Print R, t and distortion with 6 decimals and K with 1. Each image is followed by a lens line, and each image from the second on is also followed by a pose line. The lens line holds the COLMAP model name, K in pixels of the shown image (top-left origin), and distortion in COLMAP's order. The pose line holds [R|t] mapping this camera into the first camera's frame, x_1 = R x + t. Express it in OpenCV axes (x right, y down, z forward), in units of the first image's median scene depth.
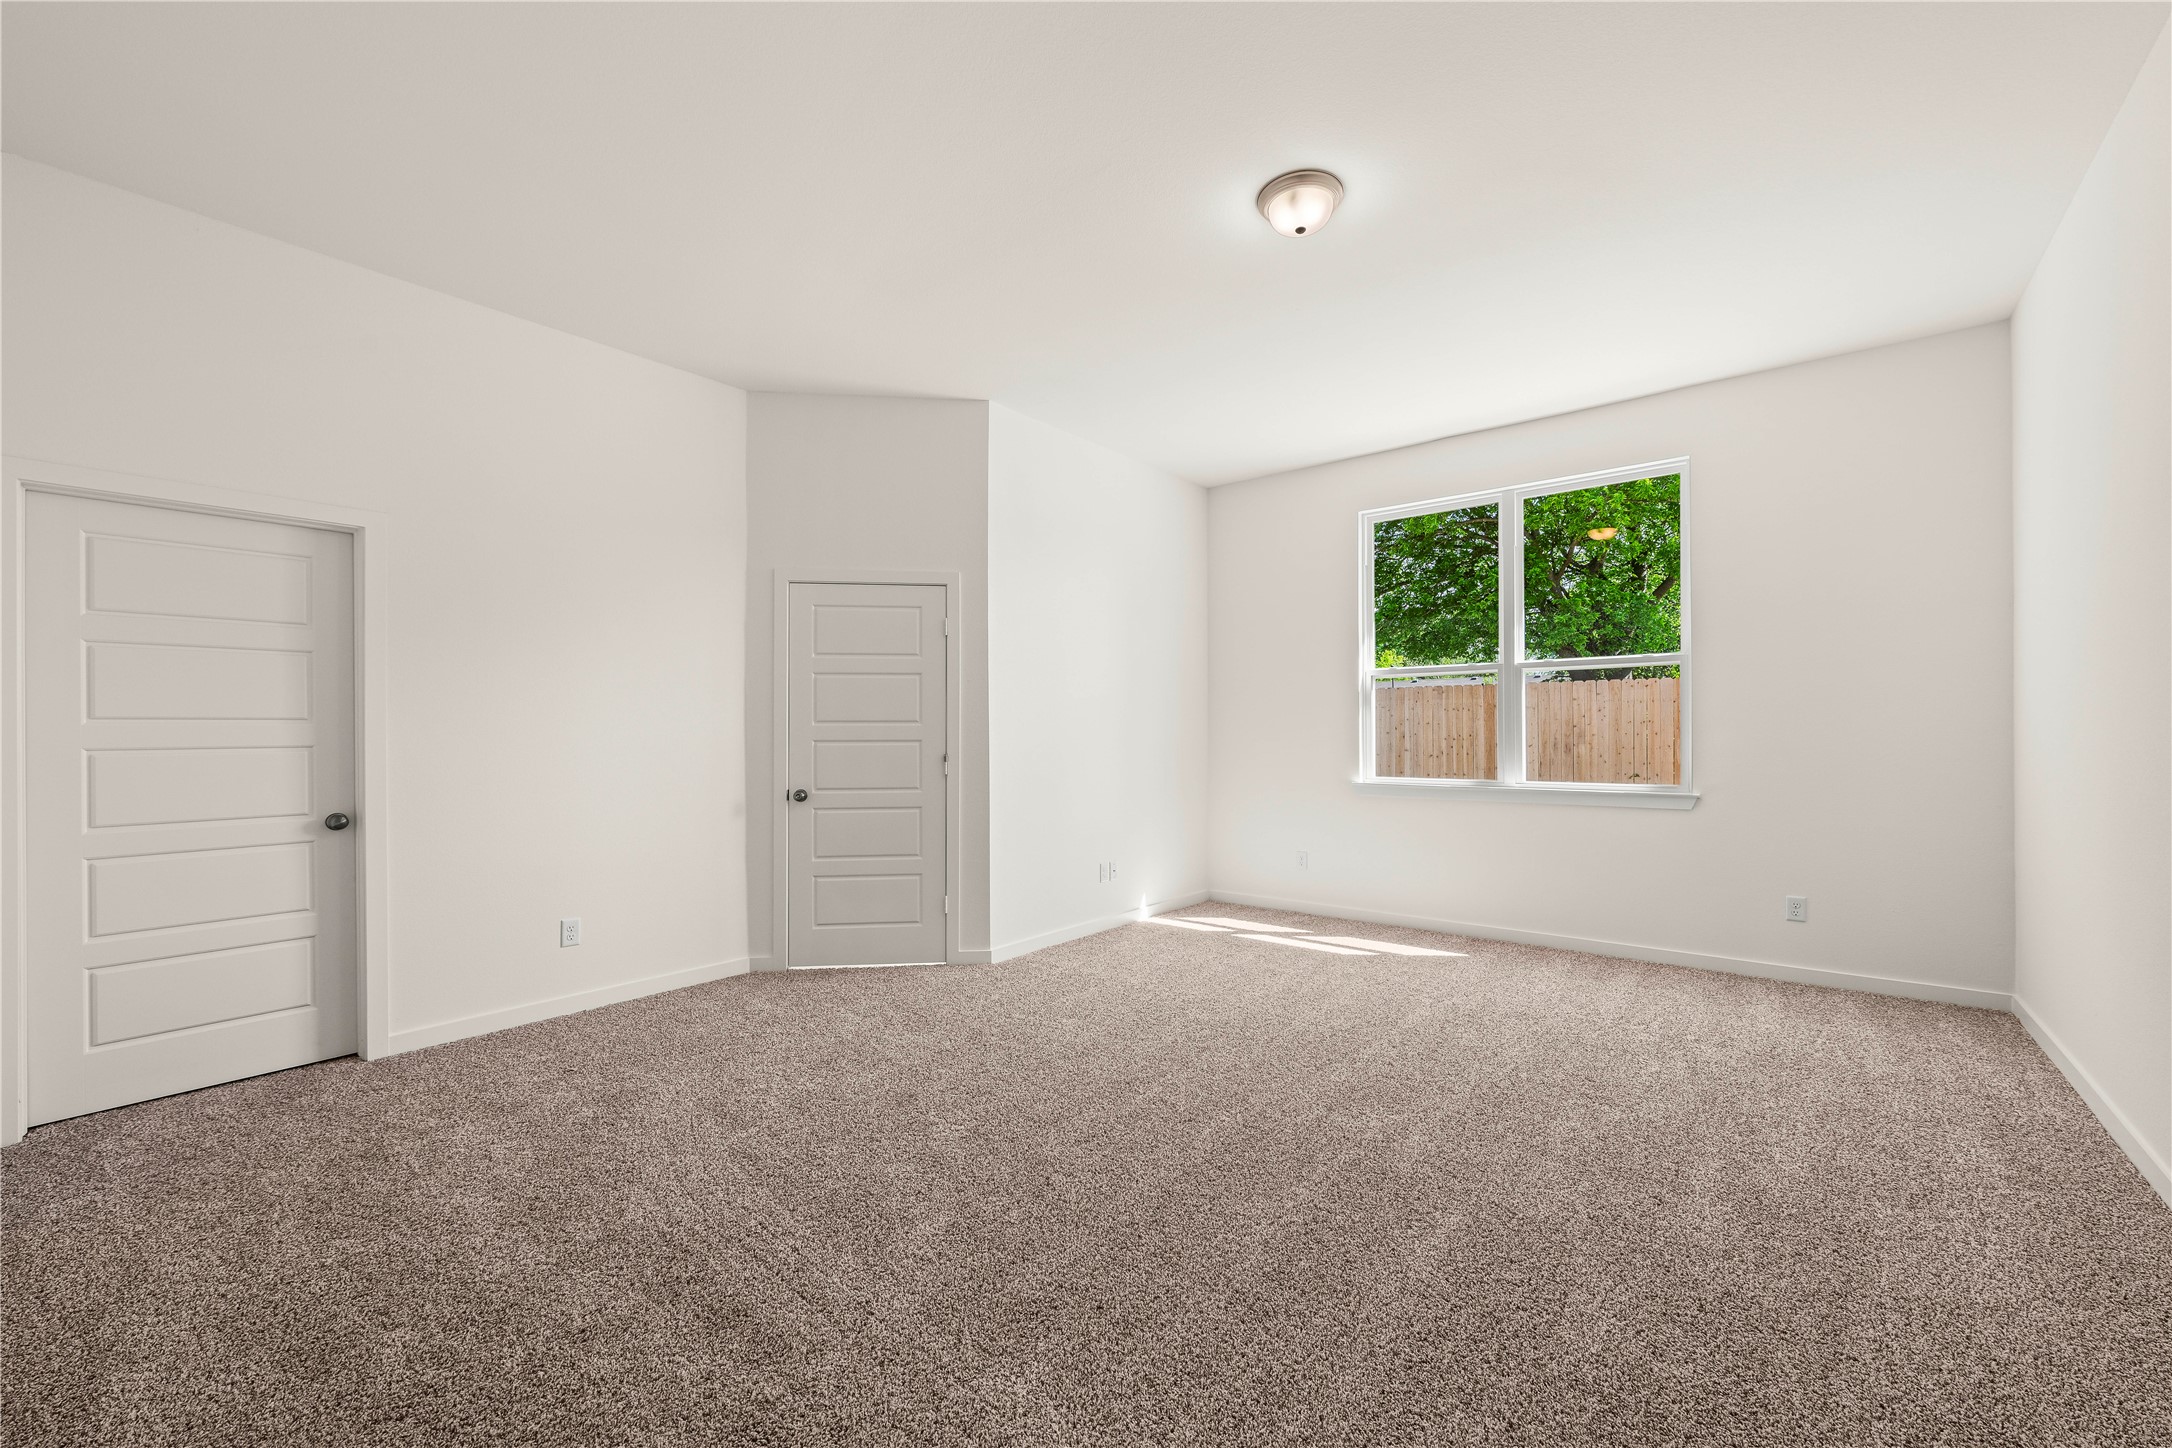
lens RADIAL K [[856.2, 0, 1098.2], [0, 856.2, 729.6], [0, 0, 1]] dist [-0.000427, -0.000277]
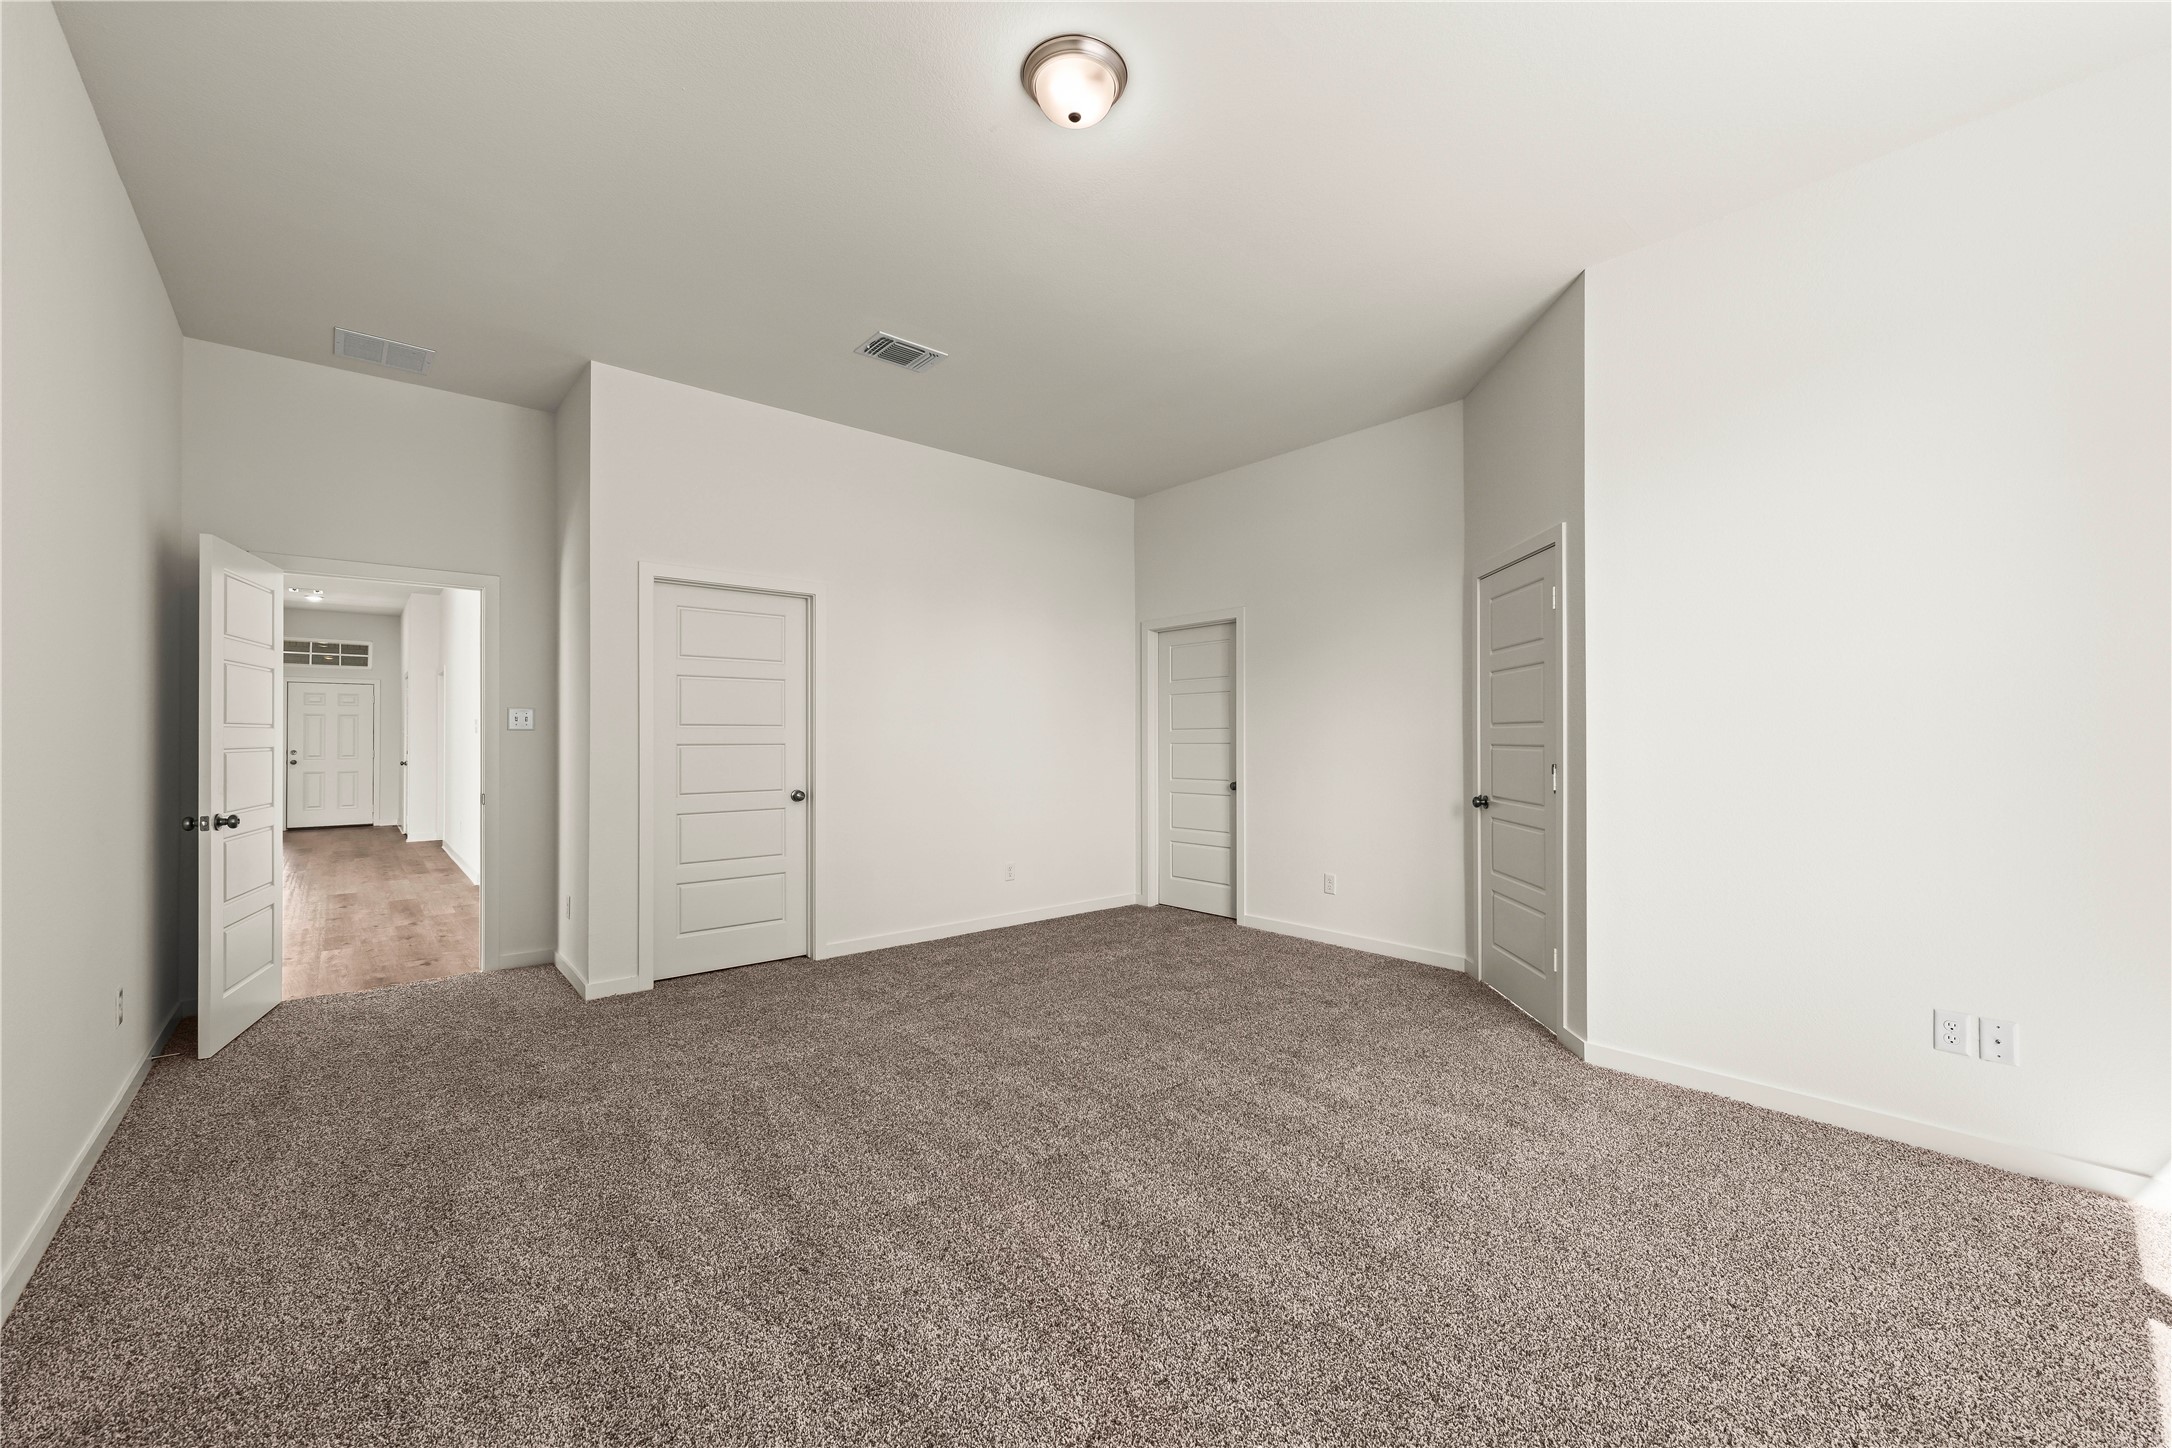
lens RADIAL K [[855.8, 0, 1096.2], [0, 855.8, 734.4], [0, 0, 1]] dist [0.000505, -0.000551]
pose [[-0.166246, -0.002544, -0.986081, 0.886652], [-0.001464, 0.999996, -0.002333, 0.005103], [0.986083, 0.001056, -0.166249, 0.985584]]
